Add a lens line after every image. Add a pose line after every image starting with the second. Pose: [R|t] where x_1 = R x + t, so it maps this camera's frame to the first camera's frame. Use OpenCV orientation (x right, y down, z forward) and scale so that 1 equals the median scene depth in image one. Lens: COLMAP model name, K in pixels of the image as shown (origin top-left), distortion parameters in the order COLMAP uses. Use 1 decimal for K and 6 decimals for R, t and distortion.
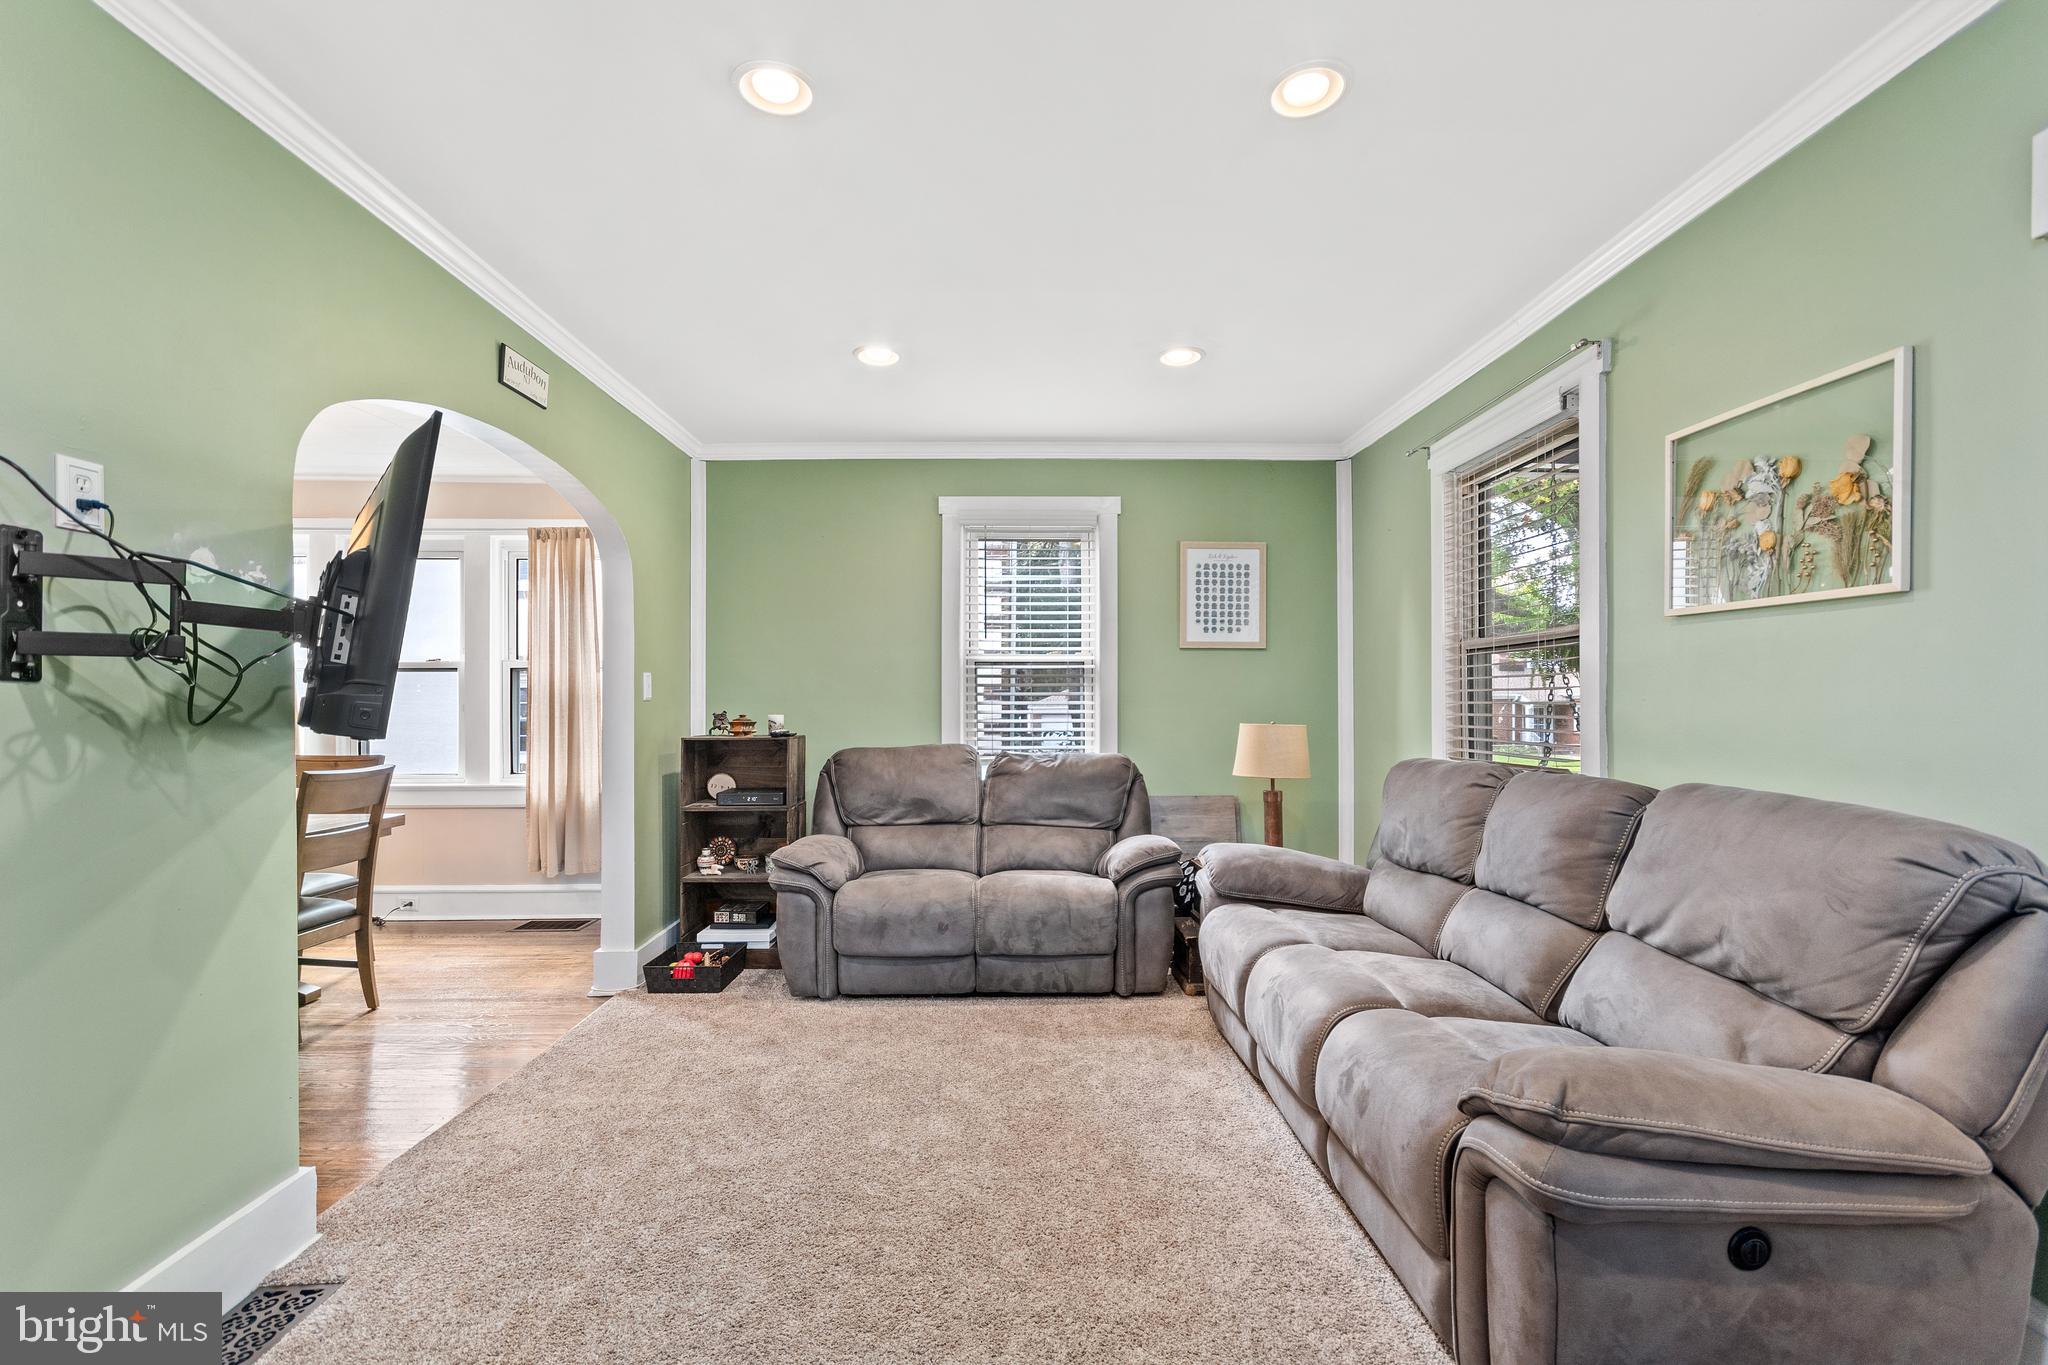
lens RADIAL K [[921.4, 0, 1028.1], [0, 921.4, 682.4], [0, 0, 1]] dist [0.000312, 0.001964]
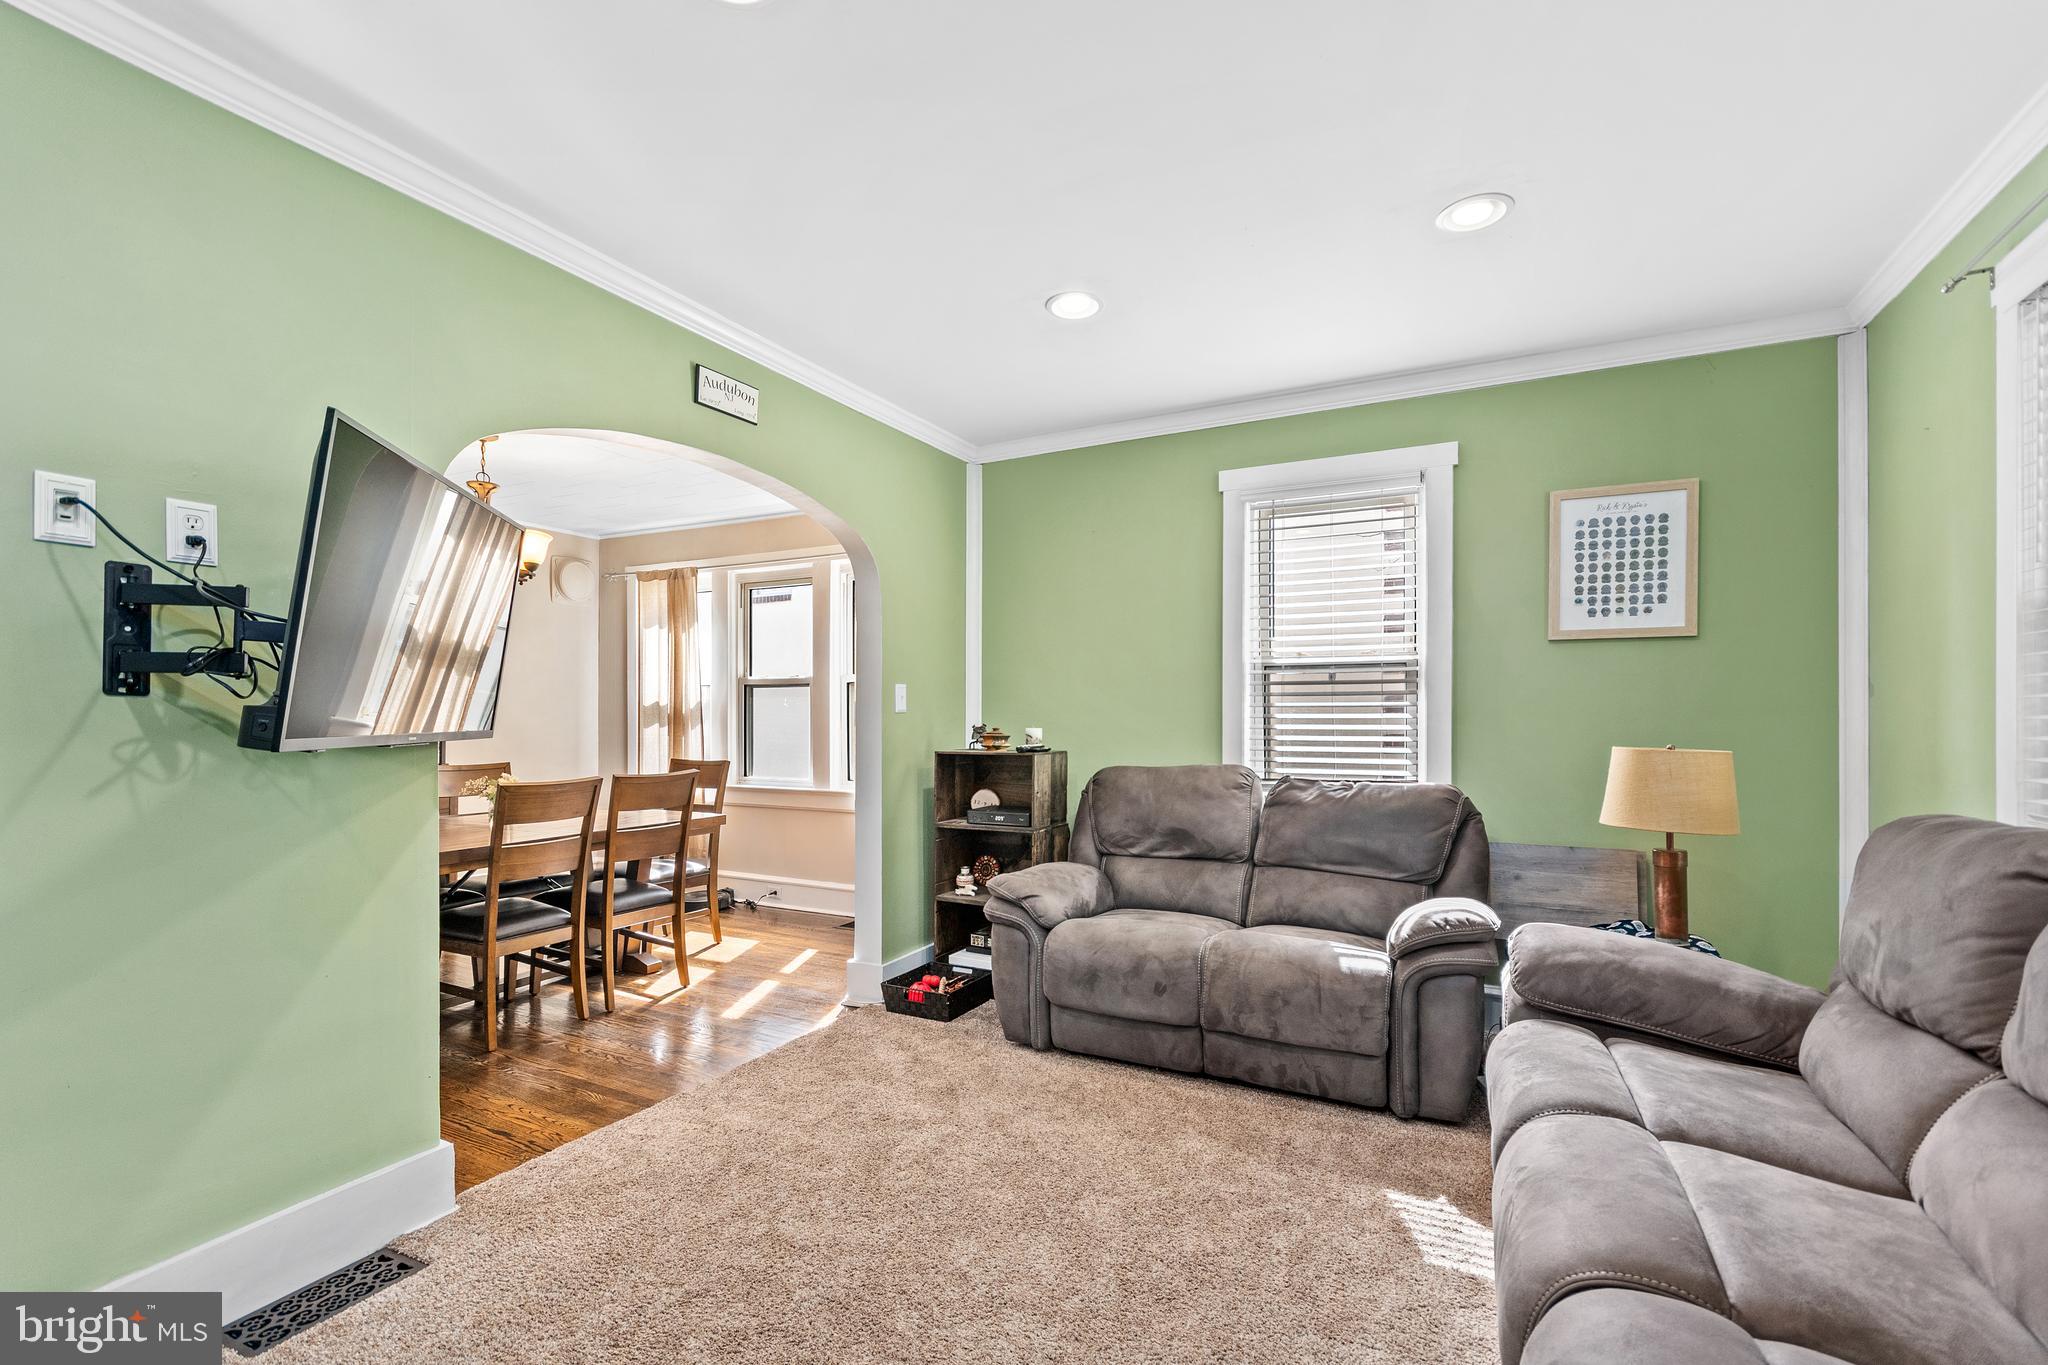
lens RADIAL K [[921.4, 0, 1015.3], [0, 921.4, 706.0], [0, 0, 1]] dist [0.000312, 0.001964]
pose [[0.877835, -0.003689, -0.478949, 0.186244], [0.009261, 0.999914, 0.009272, 0.004909], [0.478874, -0.012575, 0.877794, 0.216518]]
